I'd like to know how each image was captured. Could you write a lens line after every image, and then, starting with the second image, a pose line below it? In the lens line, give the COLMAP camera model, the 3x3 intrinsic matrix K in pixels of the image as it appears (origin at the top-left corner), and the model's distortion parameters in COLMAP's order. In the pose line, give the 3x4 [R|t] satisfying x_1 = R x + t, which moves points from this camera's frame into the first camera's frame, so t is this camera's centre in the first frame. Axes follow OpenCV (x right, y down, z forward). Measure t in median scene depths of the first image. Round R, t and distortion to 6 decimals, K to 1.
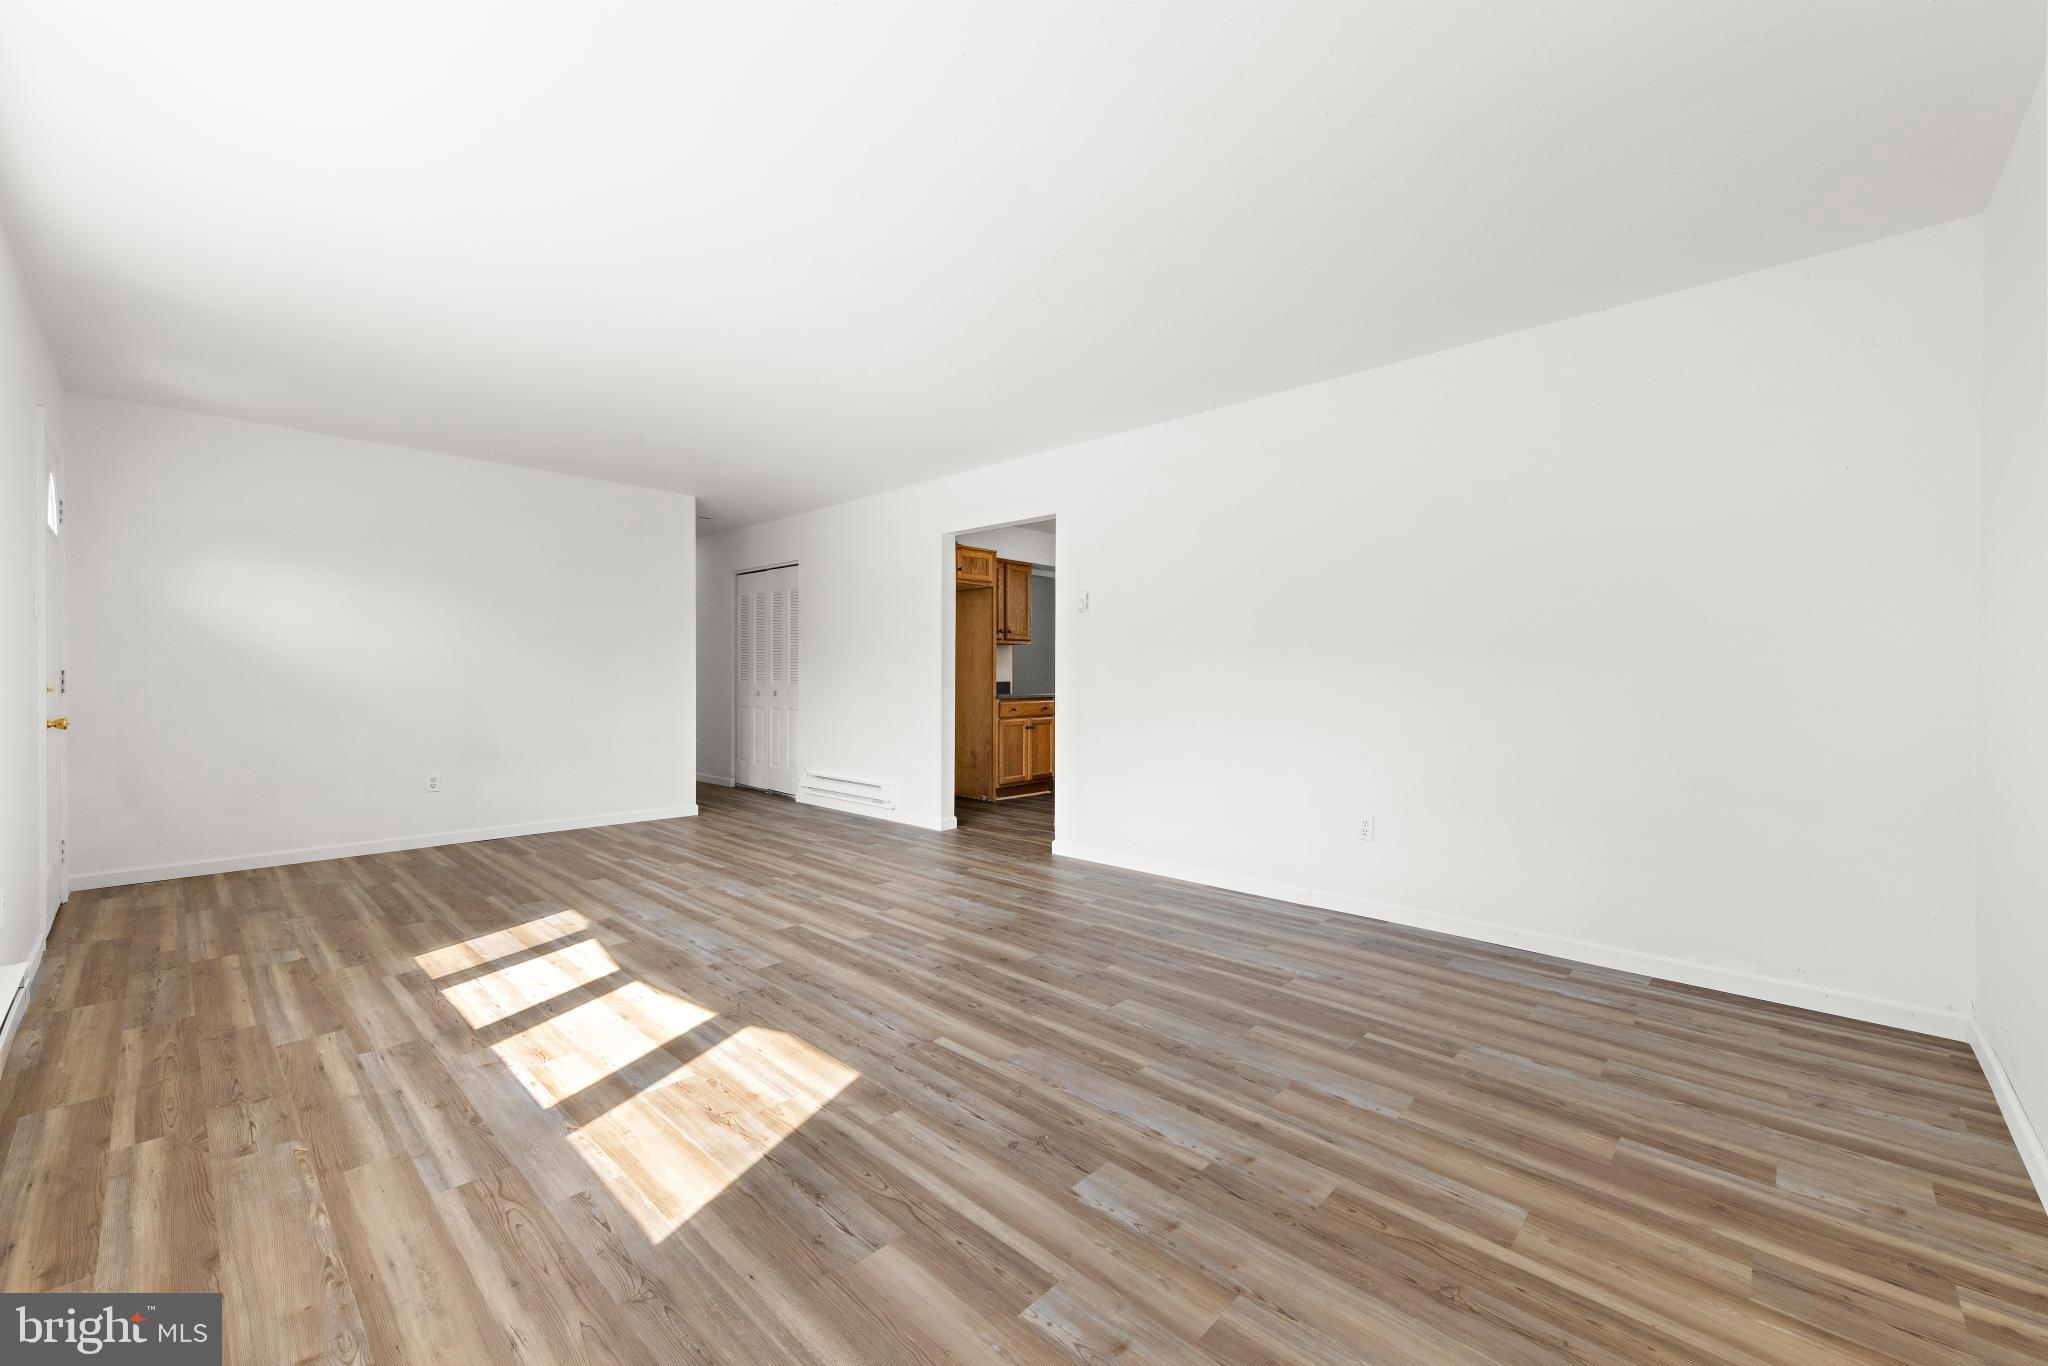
lens RADIAL K [[822.9, 0, 1024.0], [0, 822.9, 683.0], [0, 0, 1]] dist [0.009667, 0.000013]
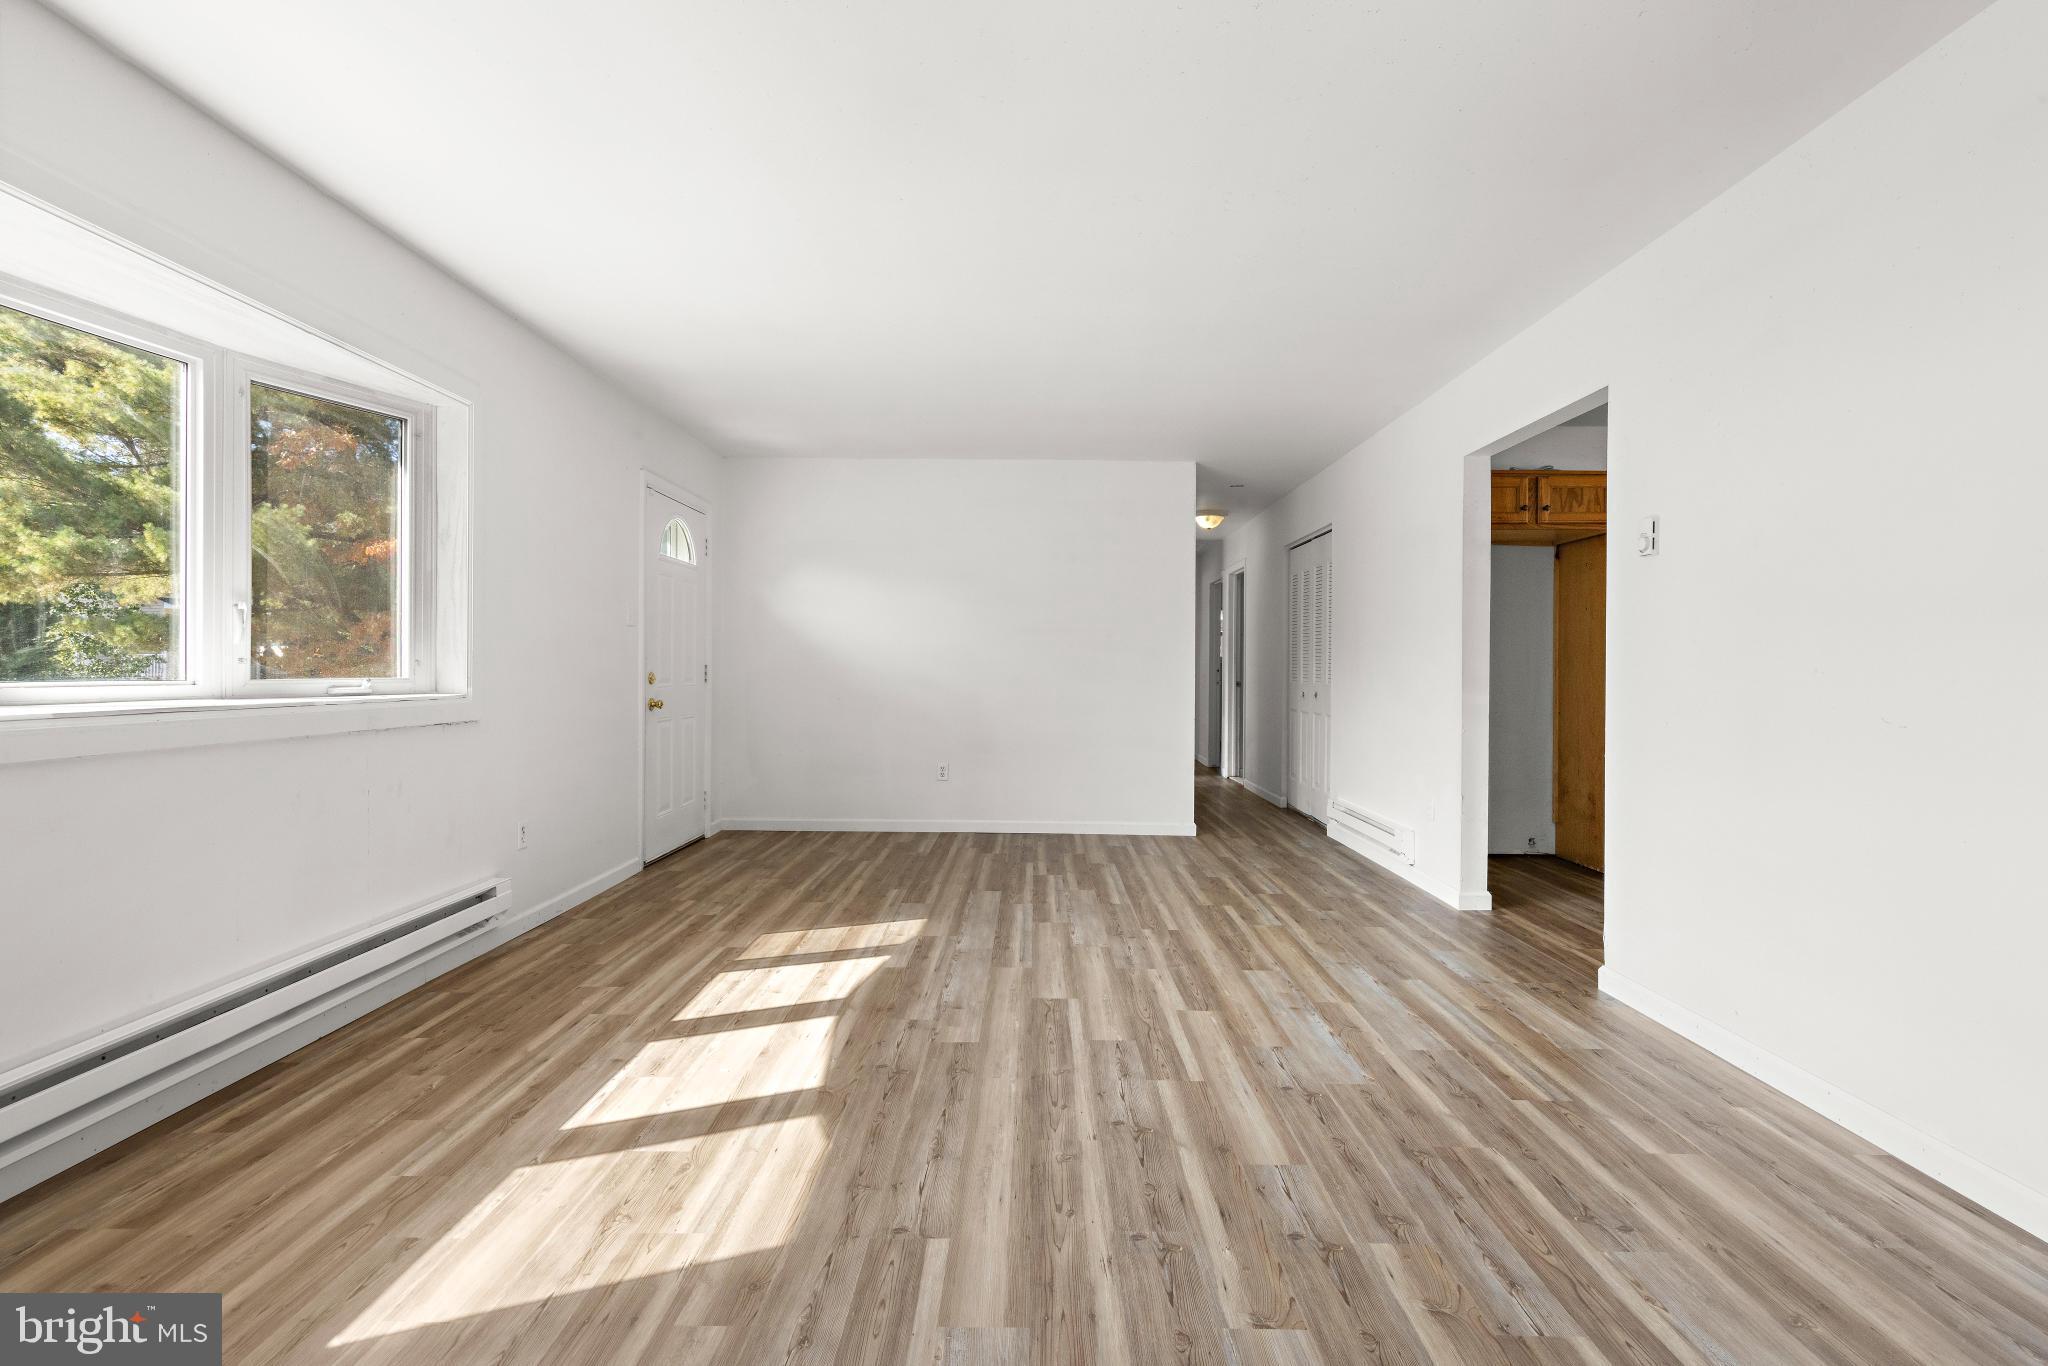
lens RADIAL K [[928.5, 0, 1021.5], [0, 928.5, 661.1], [0, 0, 1]] dist [0.006070, 0.000356]
pose [[0.682517, -0.004771, -0.730854, 0.388831], [-0.011742, 0.999778, -0.017492, -0.002094], [0.730775, 0.020520, 0.682310, 0.456606]]
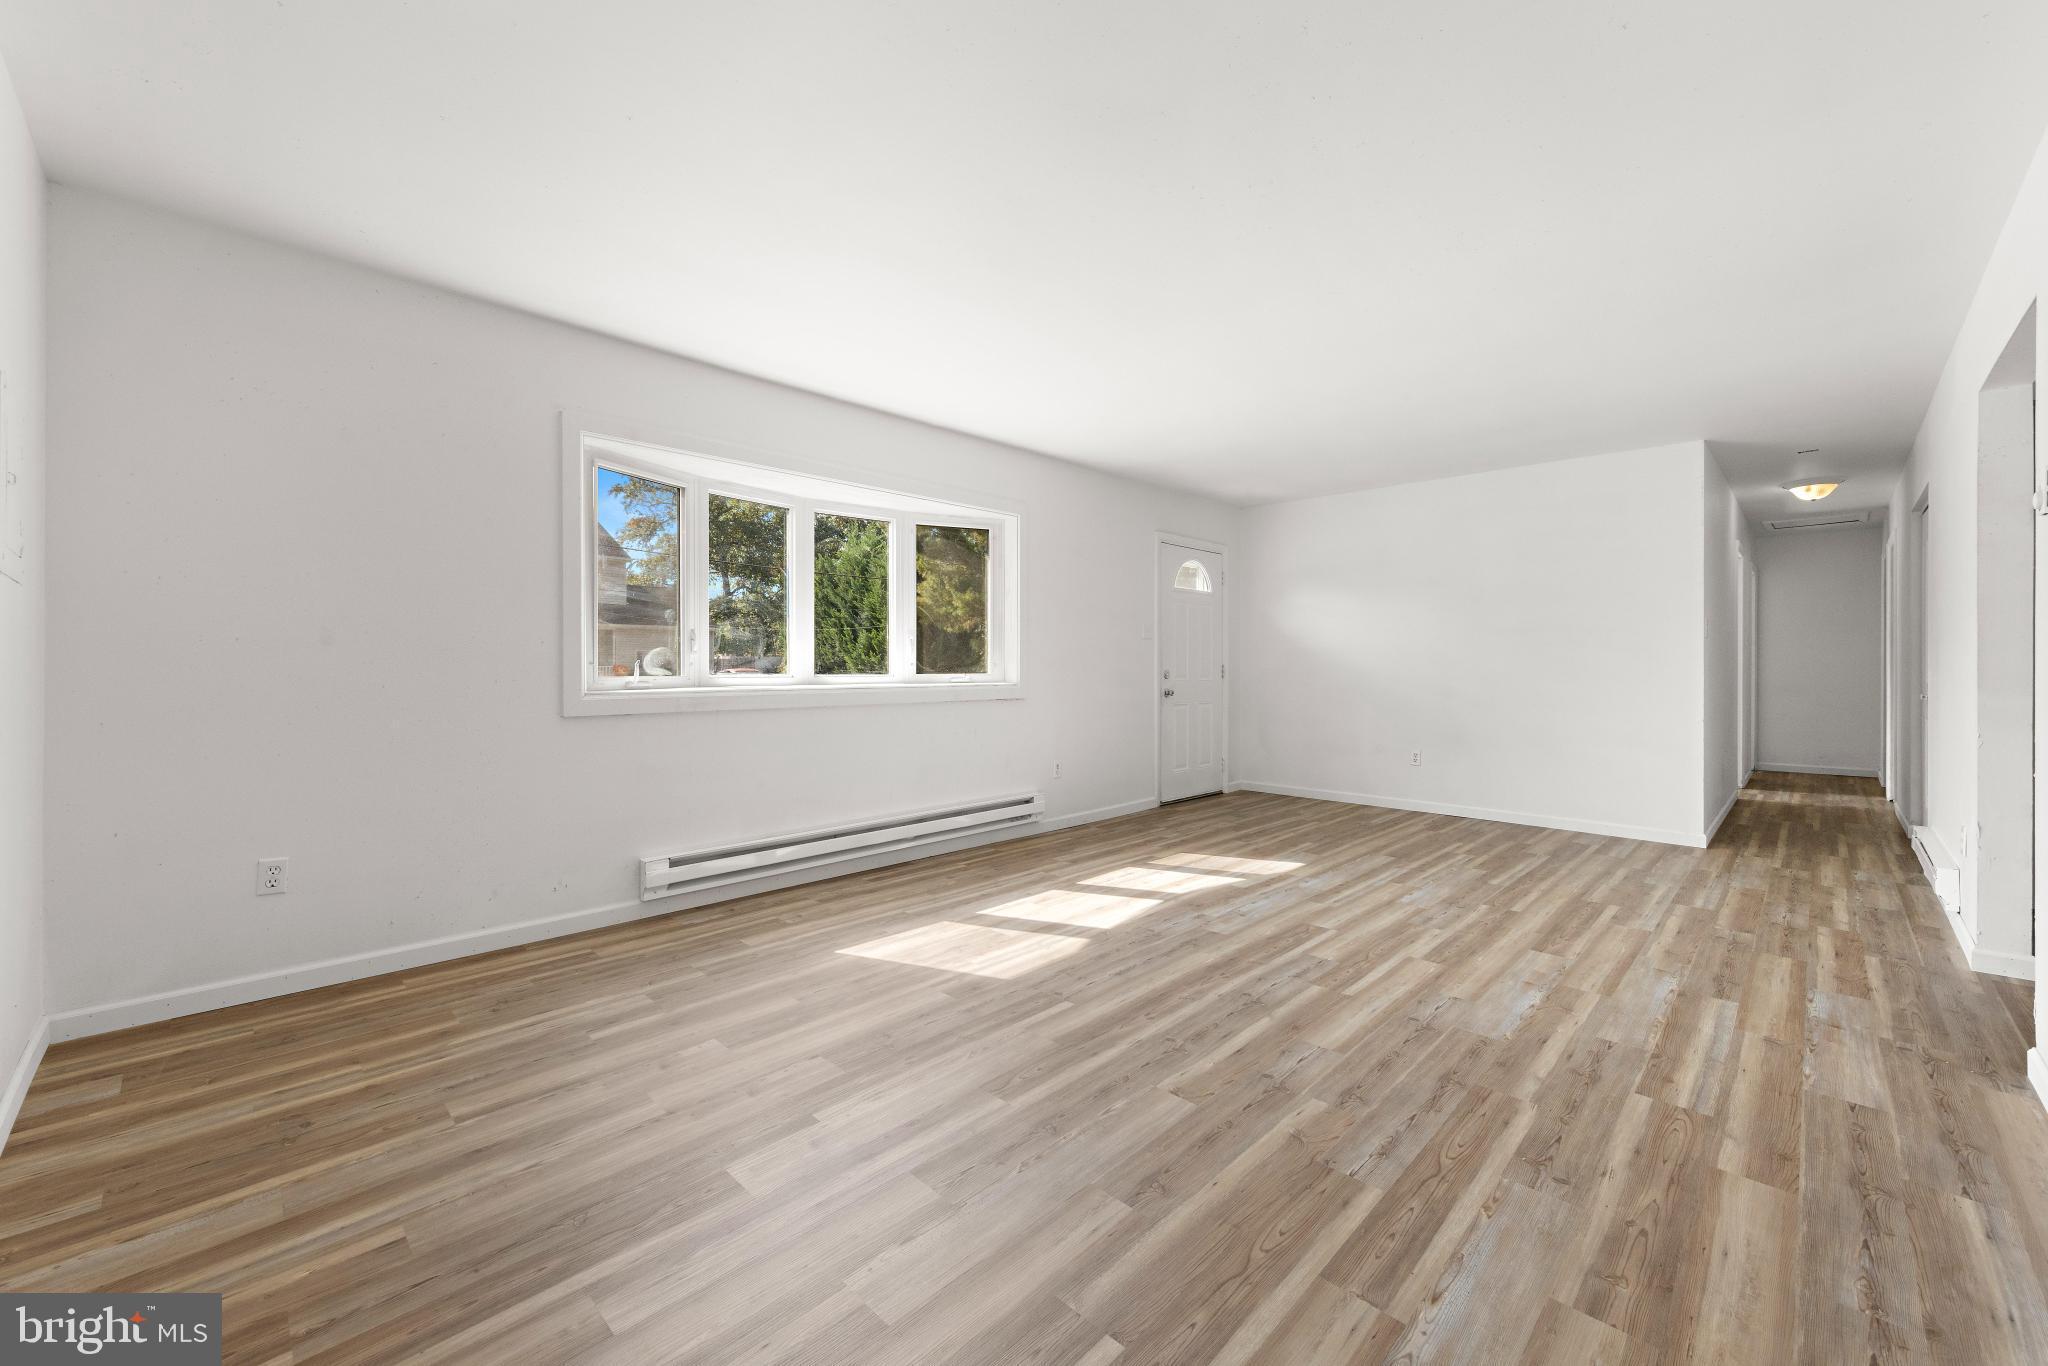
lens RADIAL K [[794.3, 0, 1029.2], [0, 794.3, 663.6], [0, 0, 1]] dist [0.001656, 0.000273]
pose [[-0.016704, -0.006530, -0.999839, 0.784821], [-0.011160, 0.999918, -0.006344, -0.004532], [0.999798, 0.011052, -0.016776, 0.800253]]
